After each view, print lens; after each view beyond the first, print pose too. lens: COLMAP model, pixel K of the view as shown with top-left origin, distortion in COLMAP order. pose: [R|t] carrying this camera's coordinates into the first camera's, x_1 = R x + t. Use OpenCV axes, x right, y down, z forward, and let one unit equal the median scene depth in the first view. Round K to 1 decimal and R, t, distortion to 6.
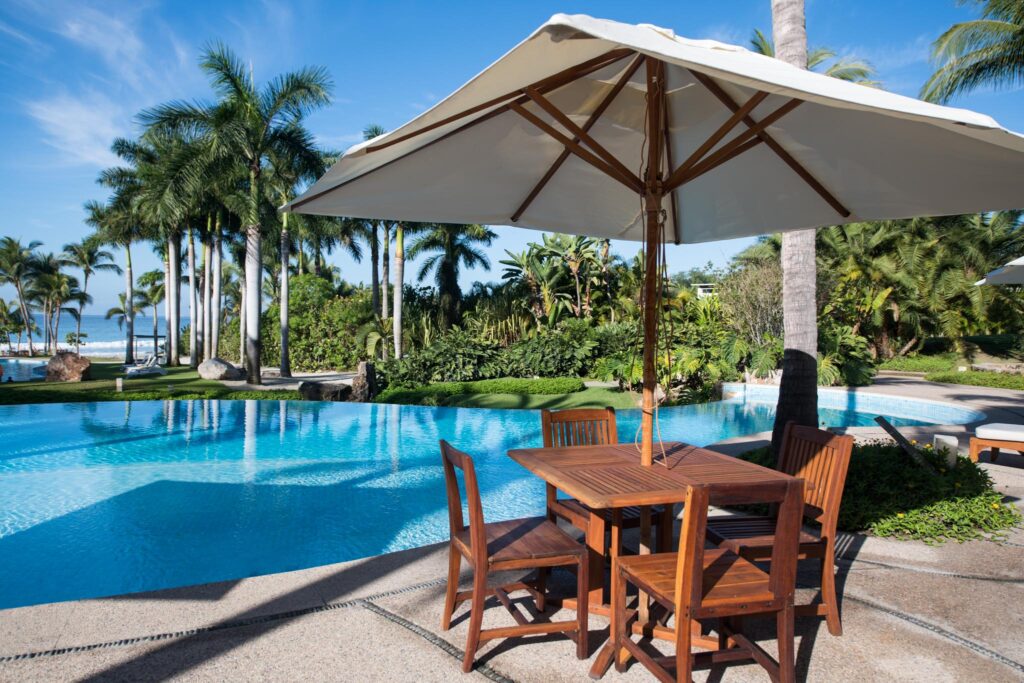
lens RADIAL K [[676.2, 0, 512.0], [0, 676.2, 341.5], [0, 0, 1]] dist [0.000301, 0.001680]
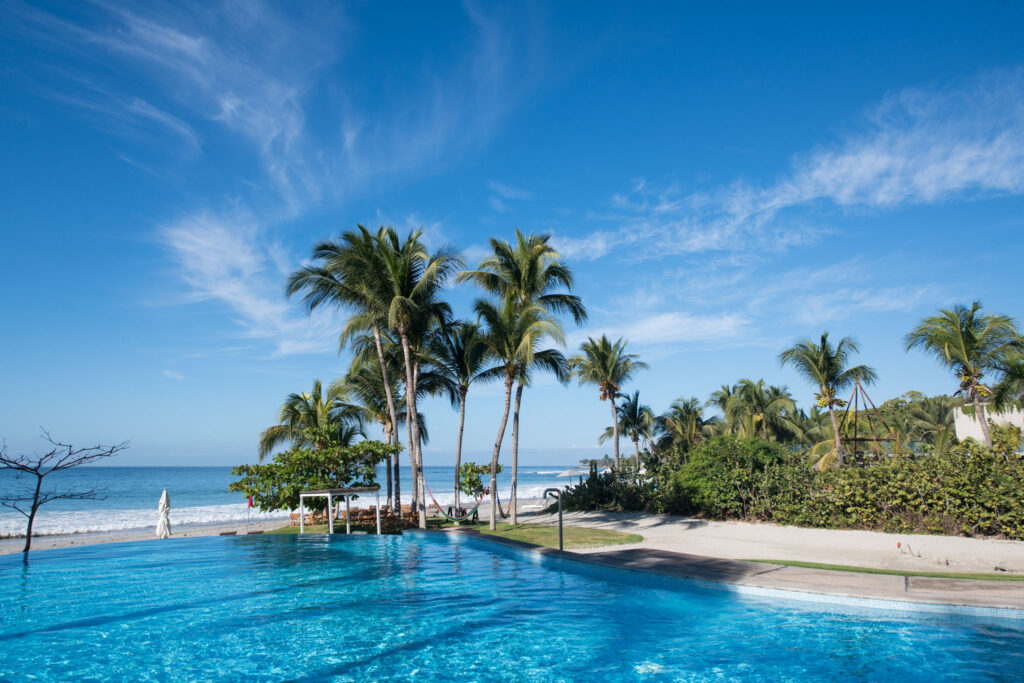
lens RADIAL K [[693.0, 0, 488.3], [0, 693.0, 339.8], [0, 0, 1]] dist [-0.000887, 0.000175]
pose [[0.994027, -0.037277, -0.102575, -1.448009], [0.015450, 0.978460, -0.205858, 0.000194], [0.108040, 0.203044, 0.973191, 1.409831]]
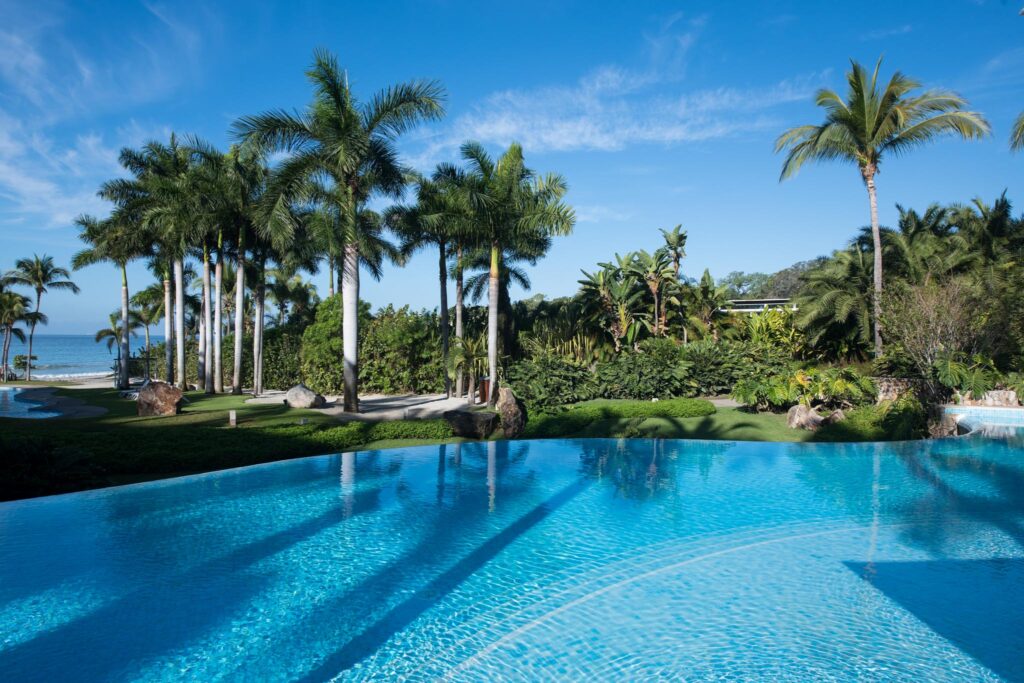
lens RADIAL K [[656.8, 0, 512.0], [0, 656.8, 341.5], [0, 0, 1]] dist [0.000459, 0.000886]
pose [[0.992843, -0.010224, 0.118989, -0.210846], [0.012809, 0.999698, -0.020983, -0.010140], [-0.118739, 0.022357, 0.992674, 0.052207]]
